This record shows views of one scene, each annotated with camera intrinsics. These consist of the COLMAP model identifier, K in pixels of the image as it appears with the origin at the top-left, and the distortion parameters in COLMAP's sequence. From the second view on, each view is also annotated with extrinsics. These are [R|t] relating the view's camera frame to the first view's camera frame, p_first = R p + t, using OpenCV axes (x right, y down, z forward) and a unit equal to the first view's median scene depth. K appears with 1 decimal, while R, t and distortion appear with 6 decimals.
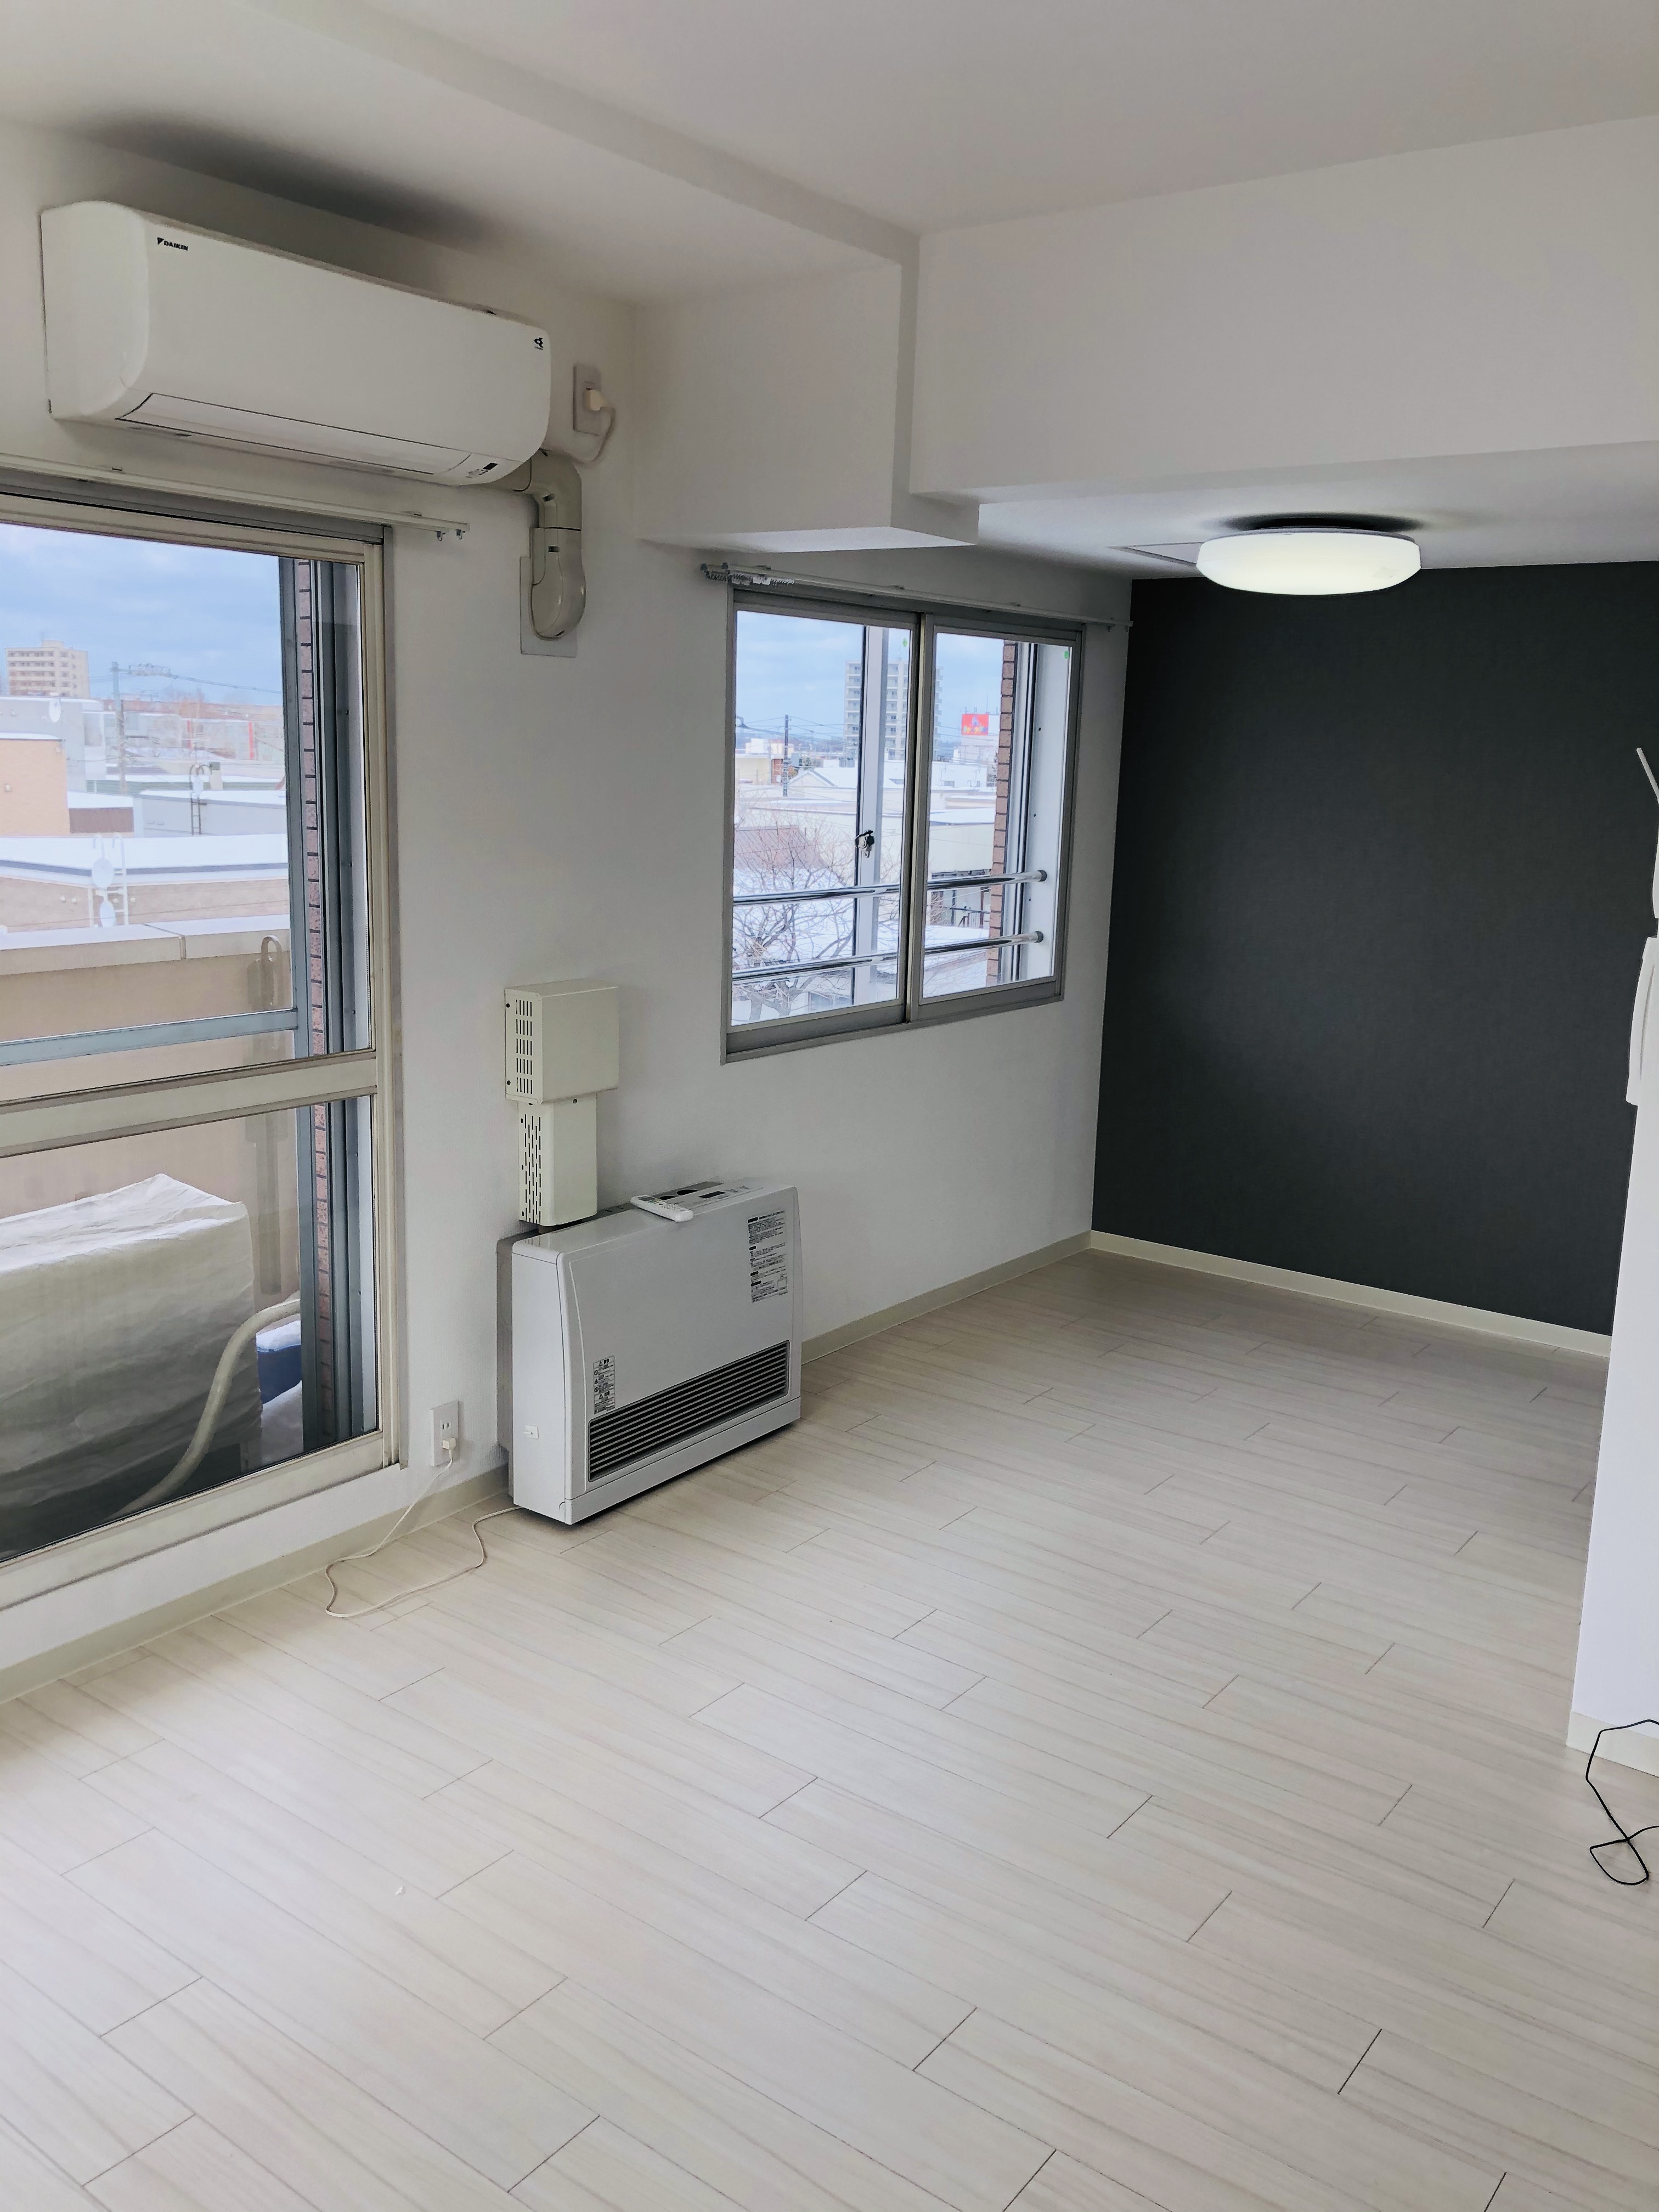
lens RADIAL K [[1785.9, 0, 867.3], [0, 1785.9, 1100.3], [0, 0, 1]] dist [0.092945, -0.278174]
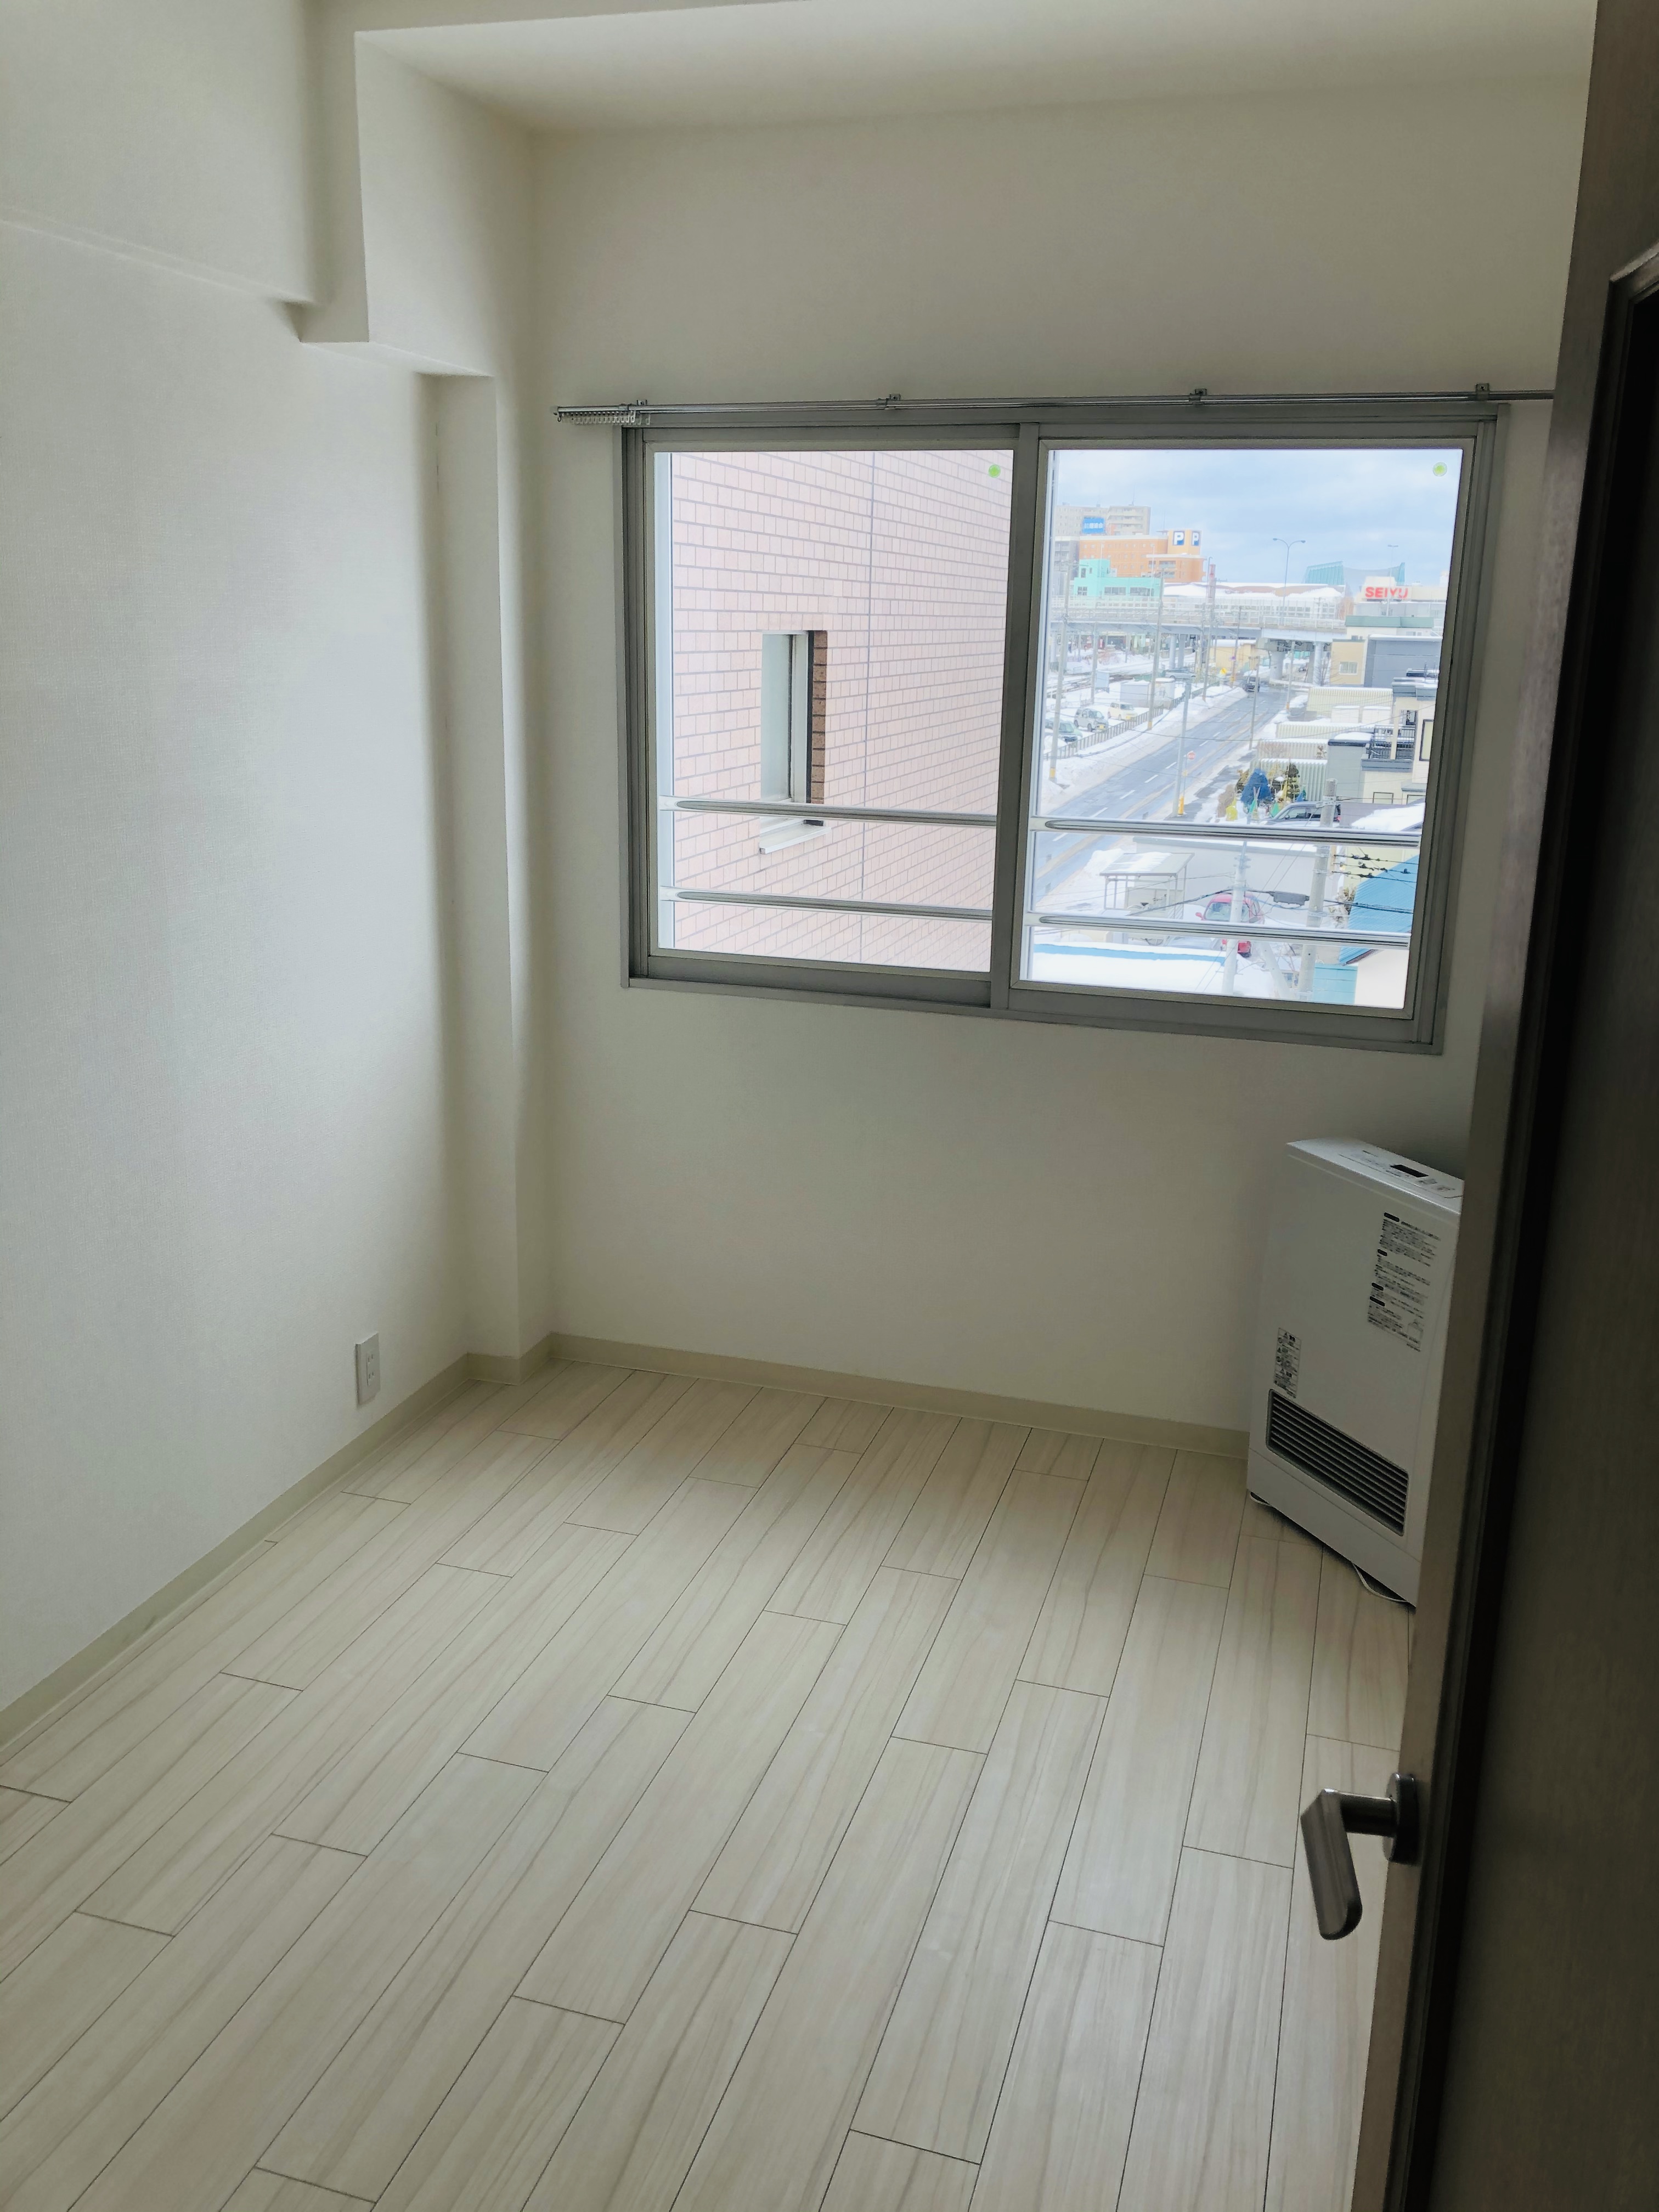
lens RADIAL K [[1775.7, 0, 829.5], [0, 1775.7, 1106.0], [0, 0, 1]] dist [-0.011325, -0.001038]
pose [[0.328084, 0.228955, -0.916483, 0.802656], [-0.187846, 0.966621, 0.174235, -0.142482], [0.925783, 0.114993, 0.360141, 0.830151]]
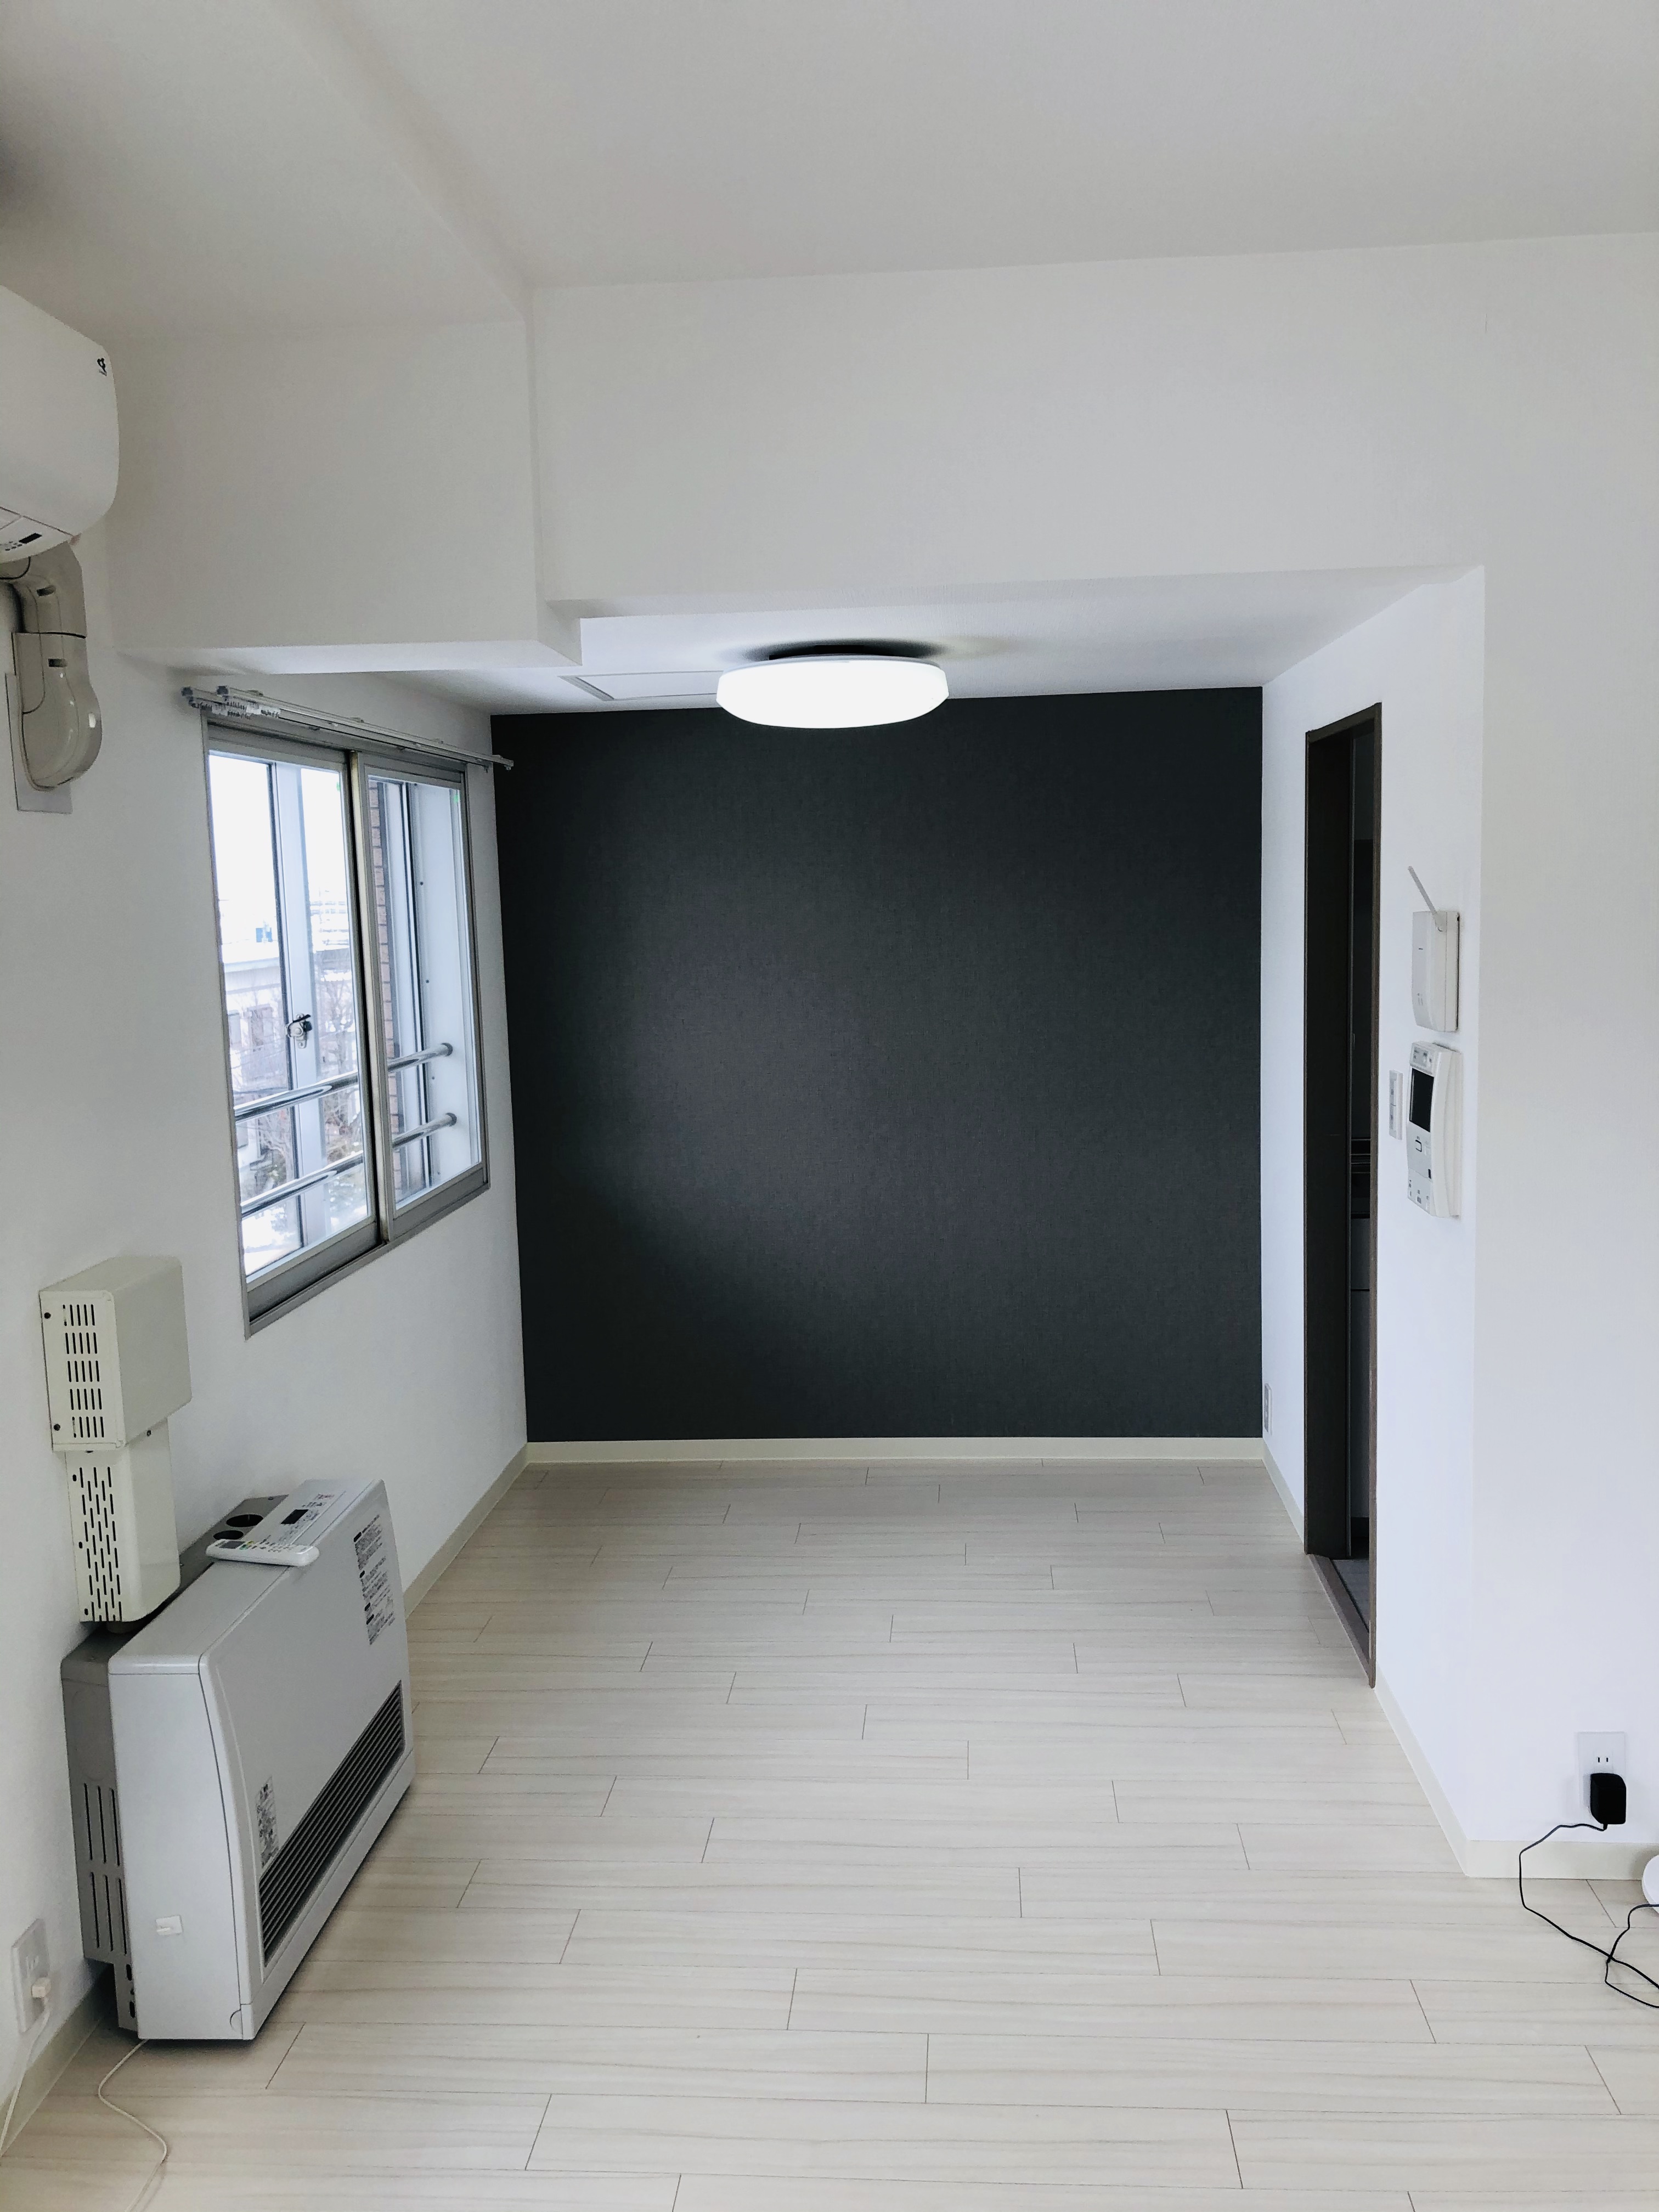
lens RADIAL K [[1775.7, 0, 829.5], [0, 1775.7, 1106.0], [0, 0, 1]] dist [-0.011325, -0.001038]
pose [[0.840941, -0.117702, 0.528171, -0.273303], [0.156762, 0.987193, -0.029598, -0.059835], [-0.517922, 0.107687, 0.848622, 0.244204]]
